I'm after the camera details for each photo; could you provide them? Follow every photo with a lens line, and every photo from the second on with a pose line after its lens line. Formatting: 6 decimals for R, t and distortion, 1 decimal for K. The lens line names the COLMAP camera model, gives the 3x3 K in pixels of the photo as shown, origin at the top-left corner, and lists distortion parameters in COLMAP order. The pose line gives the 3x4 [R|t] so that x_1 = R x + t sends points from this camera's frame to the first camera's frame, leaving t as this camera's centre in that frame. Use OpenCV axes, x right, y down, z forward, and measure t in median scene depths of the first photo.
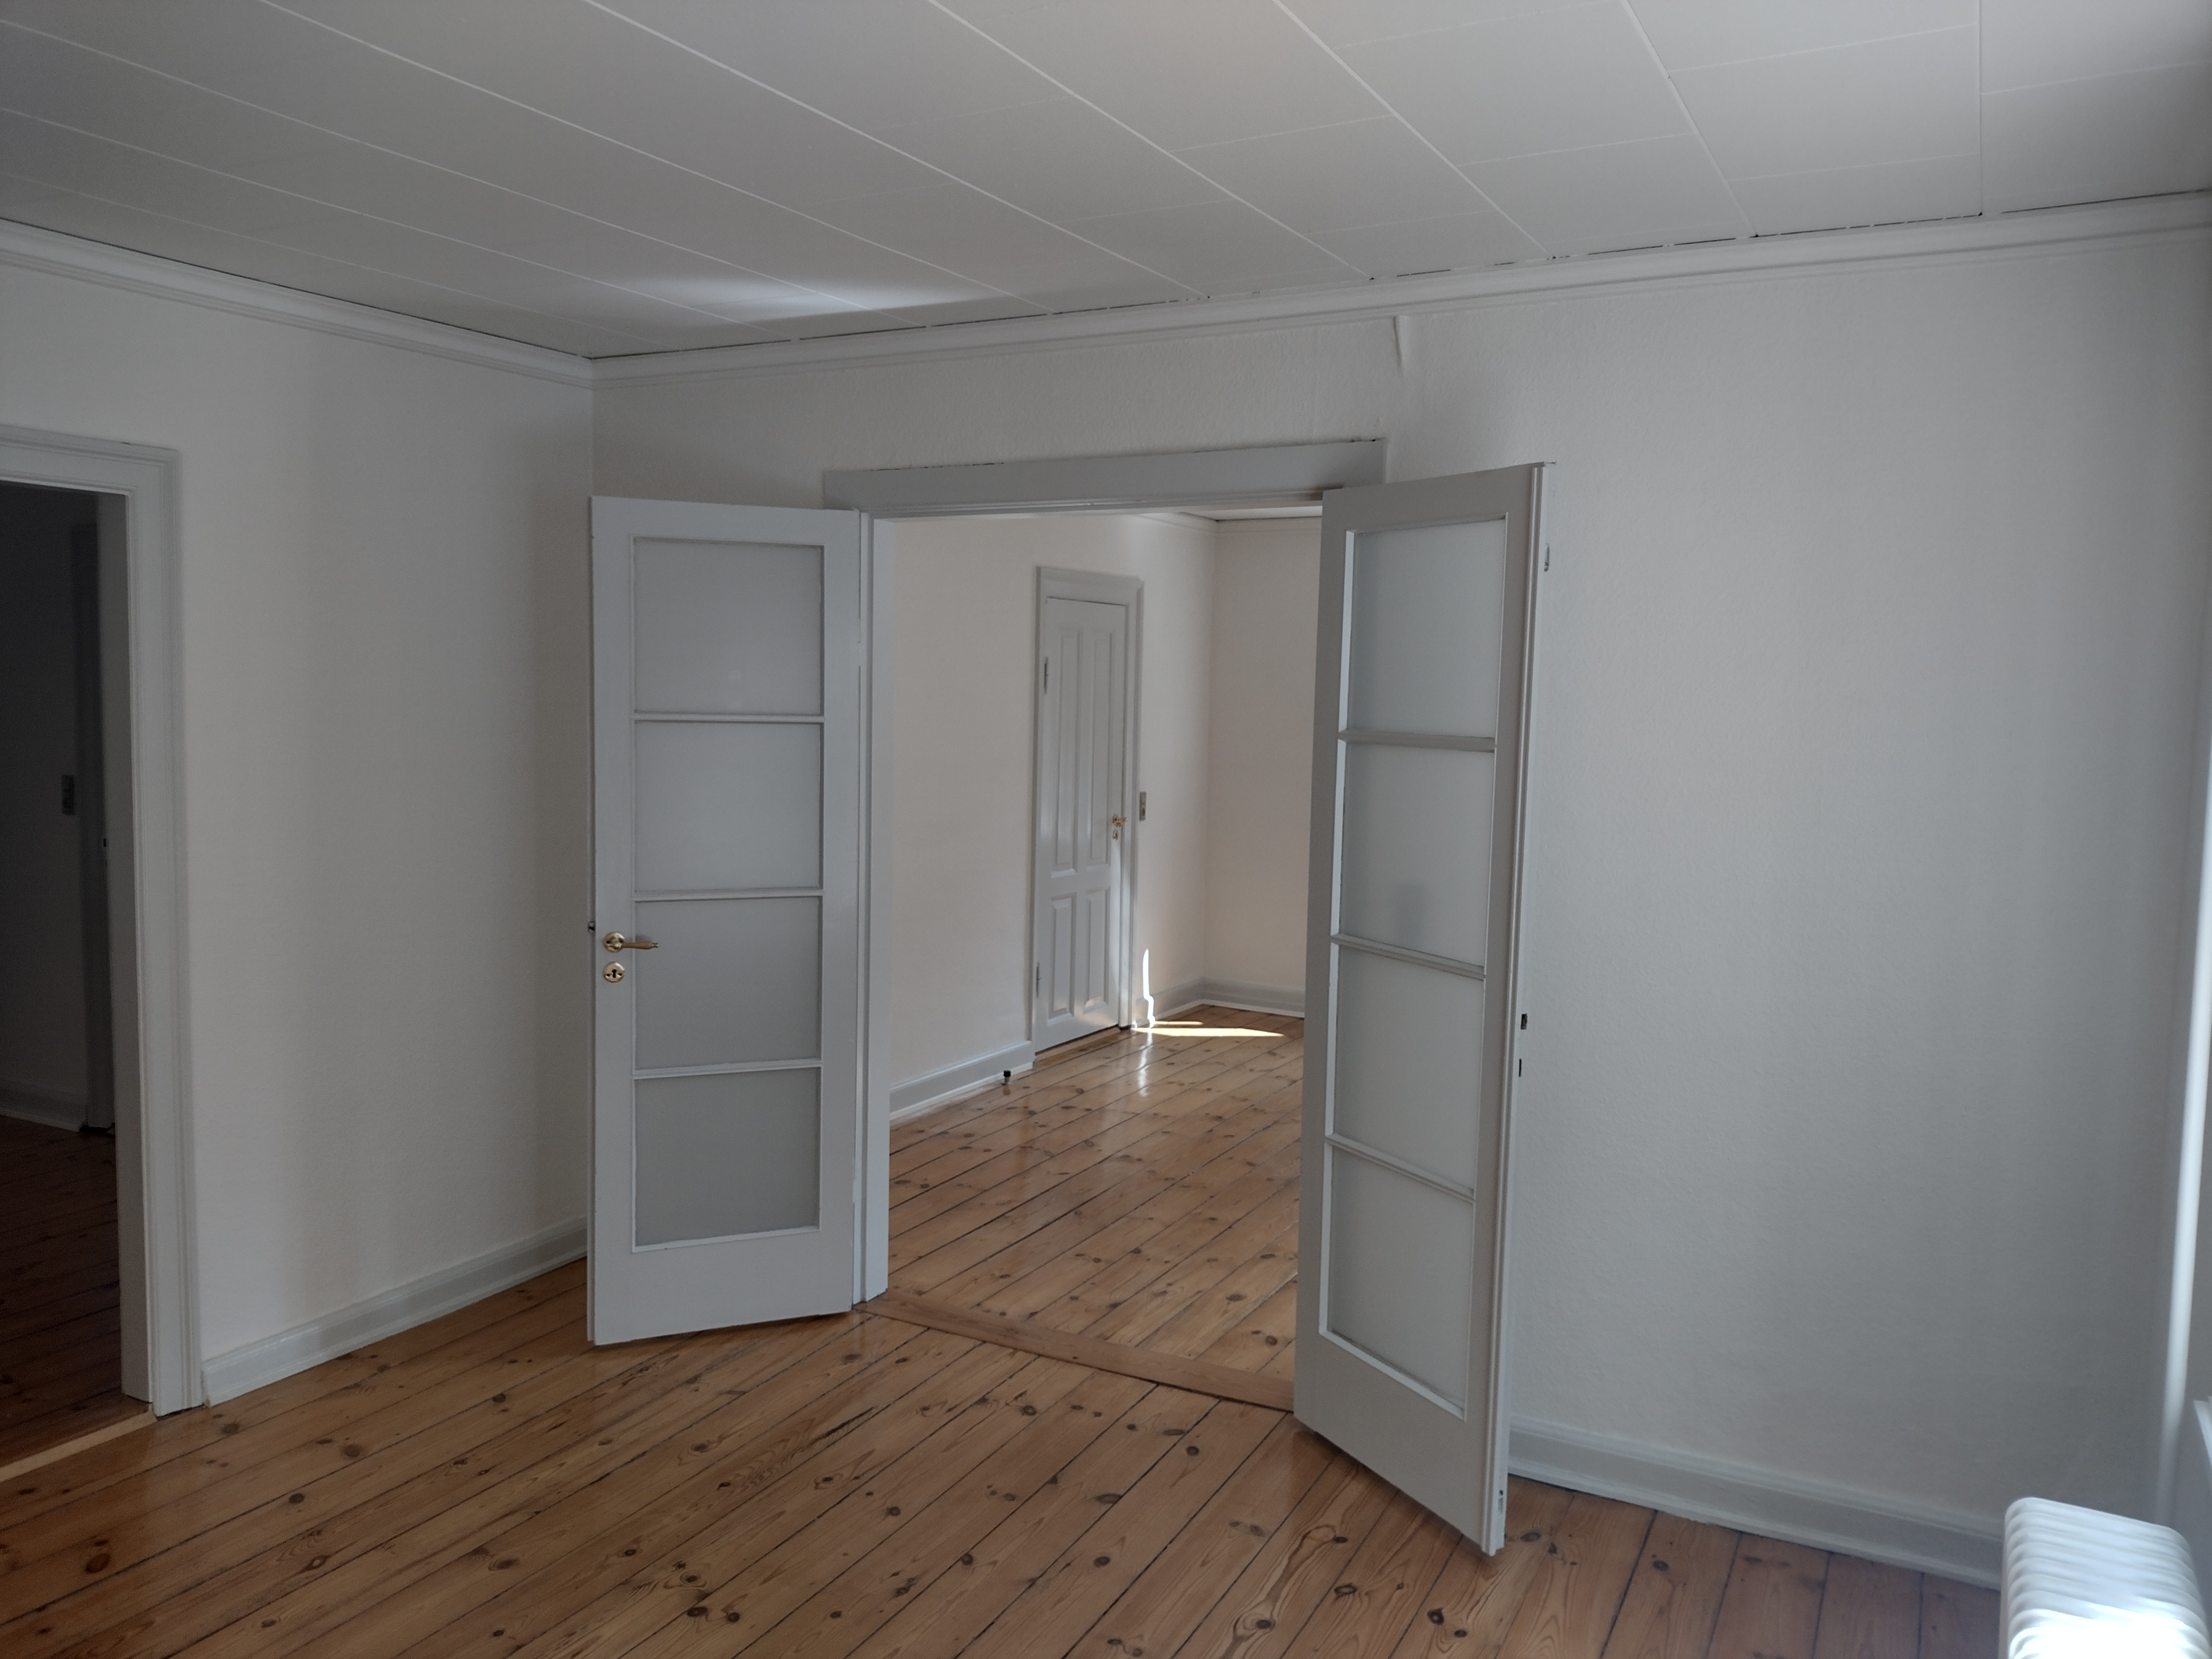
lens RADIAL K [[1627.1, 0, 1106.0], [0, 1627.1, 829.5], [0, 0, 1]] dist [0.110936, -0.211191]
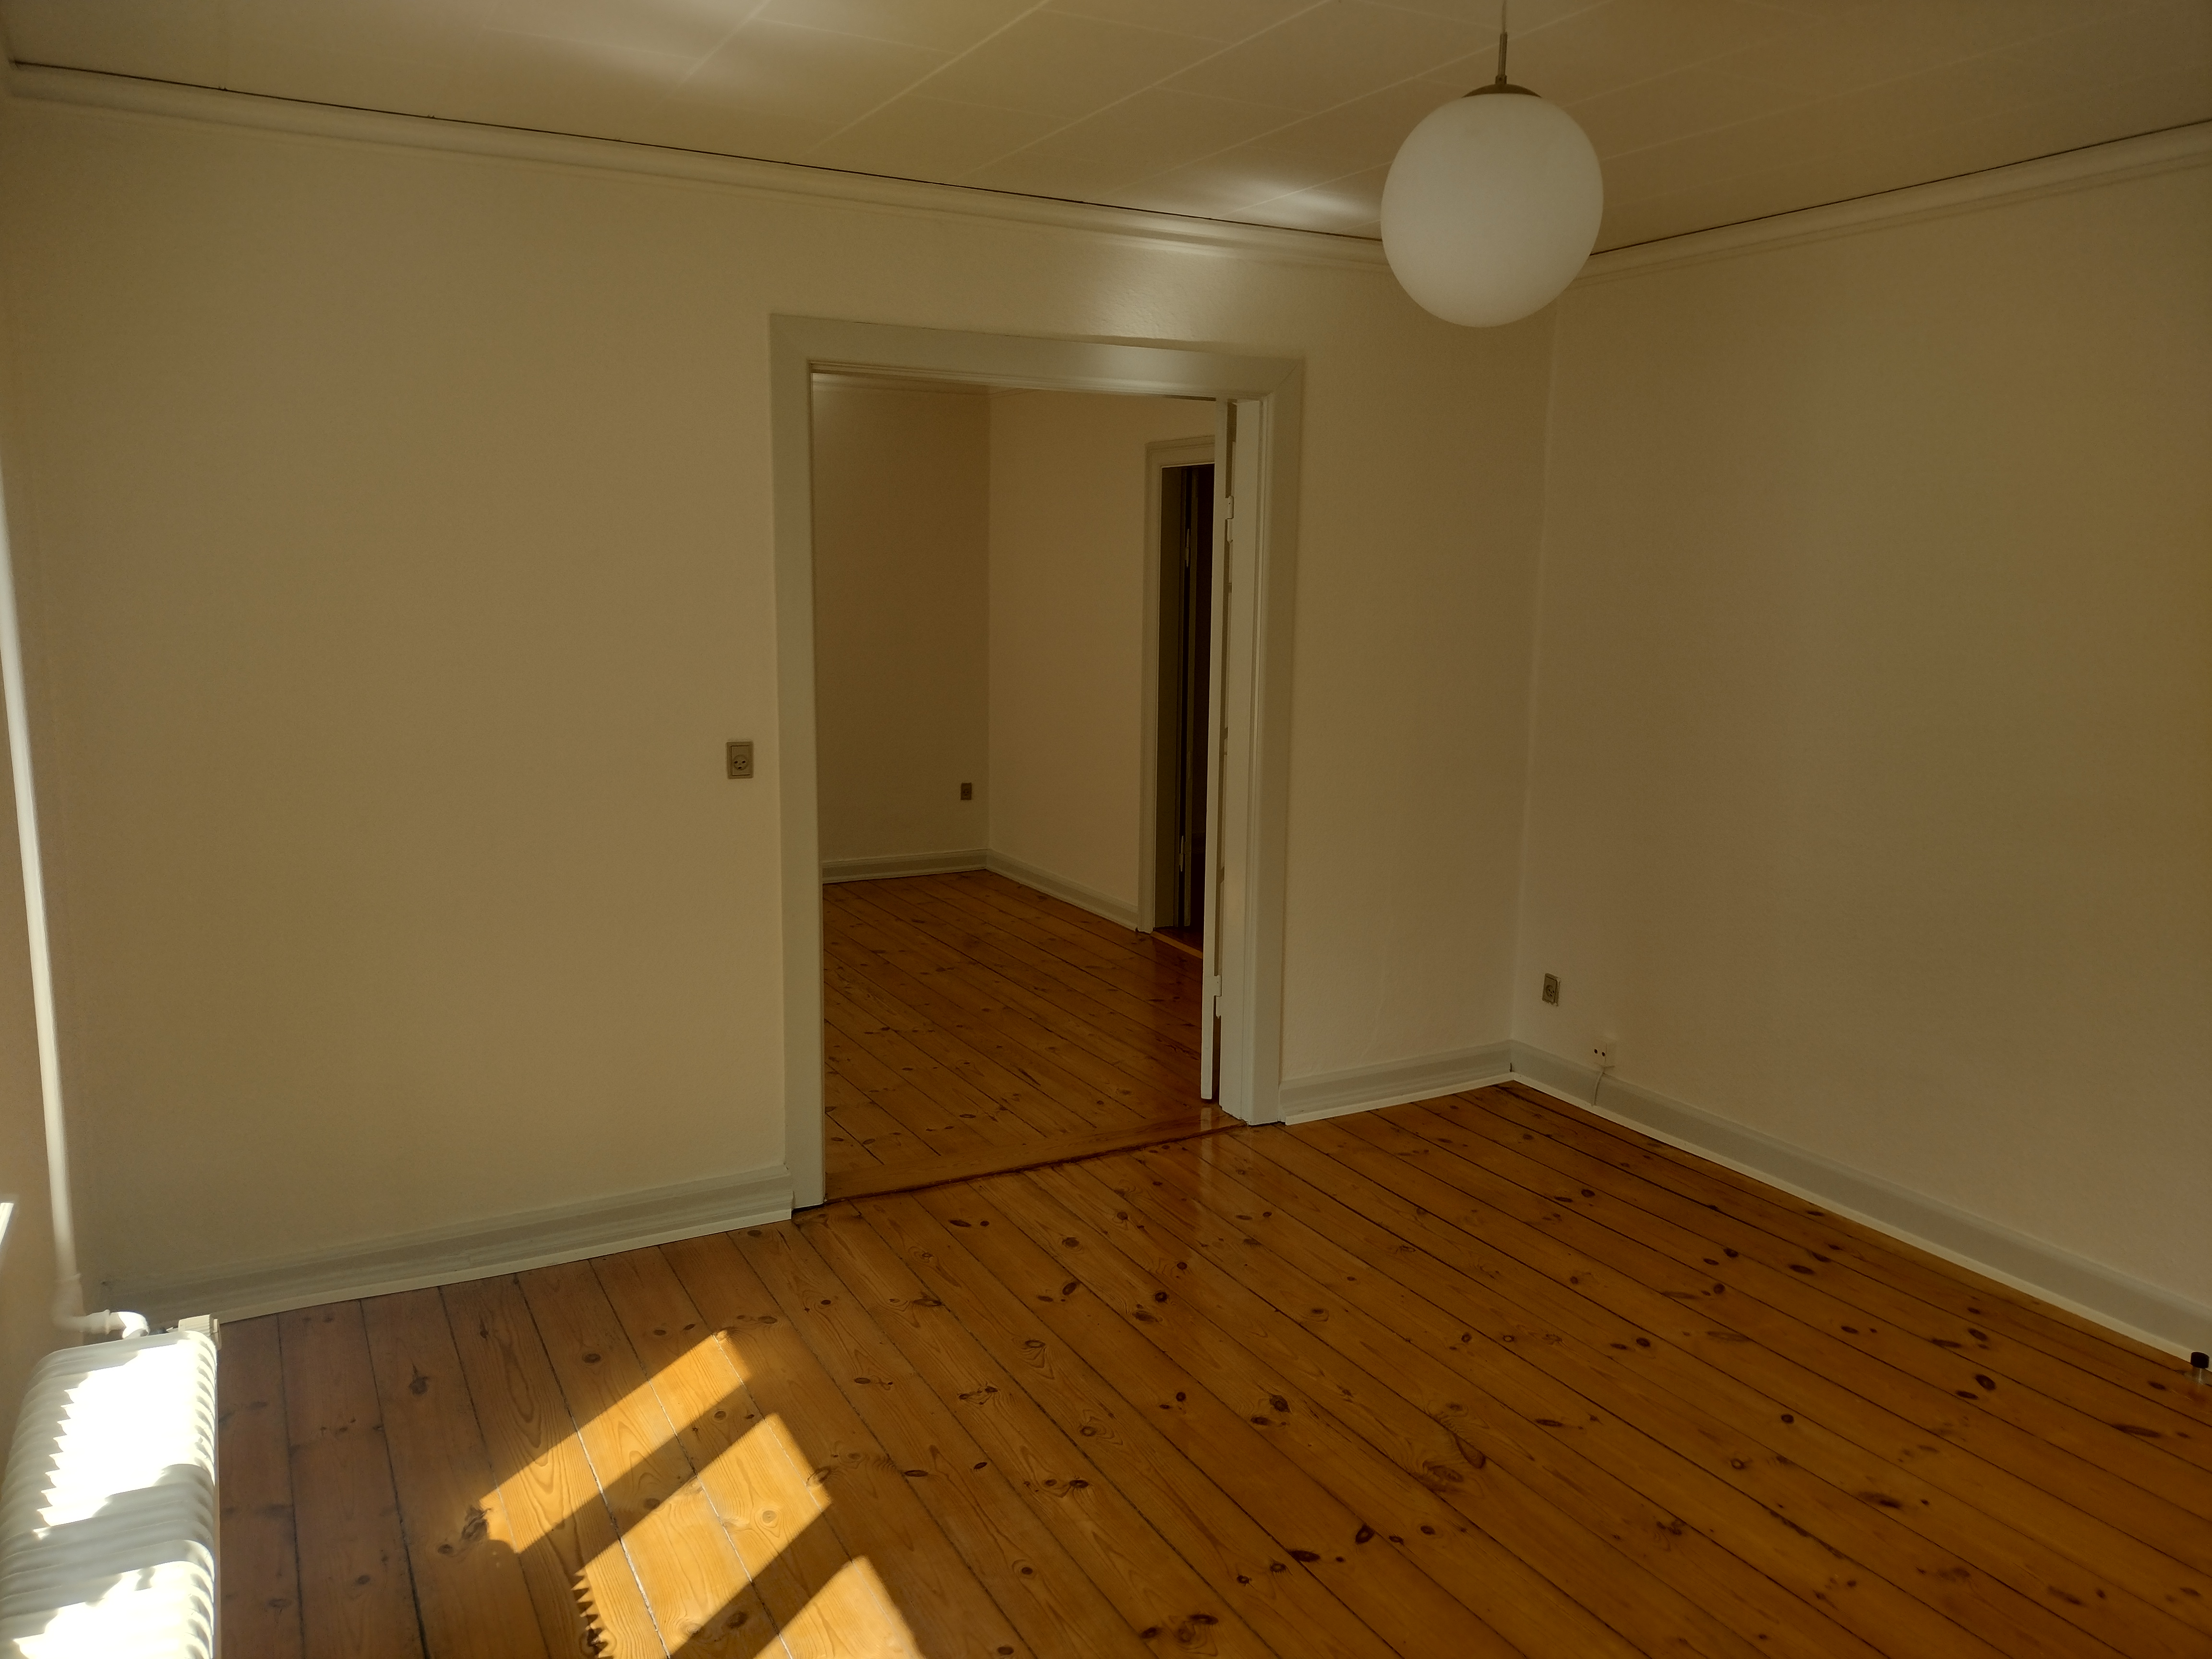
lens RADIAL K [[1627.1, 0, 1106.0], [0, 1627.1, 829.5], [0, 0, 1]] dist [0.110936, -0.211191]
pose [[-0.557022, 0.110298, -0.823141, 0.913996], [-0.097359, 0.975635, 0.196614, -0.128273], [0.824771, 0.189659, -0.532712, 1.709038]]
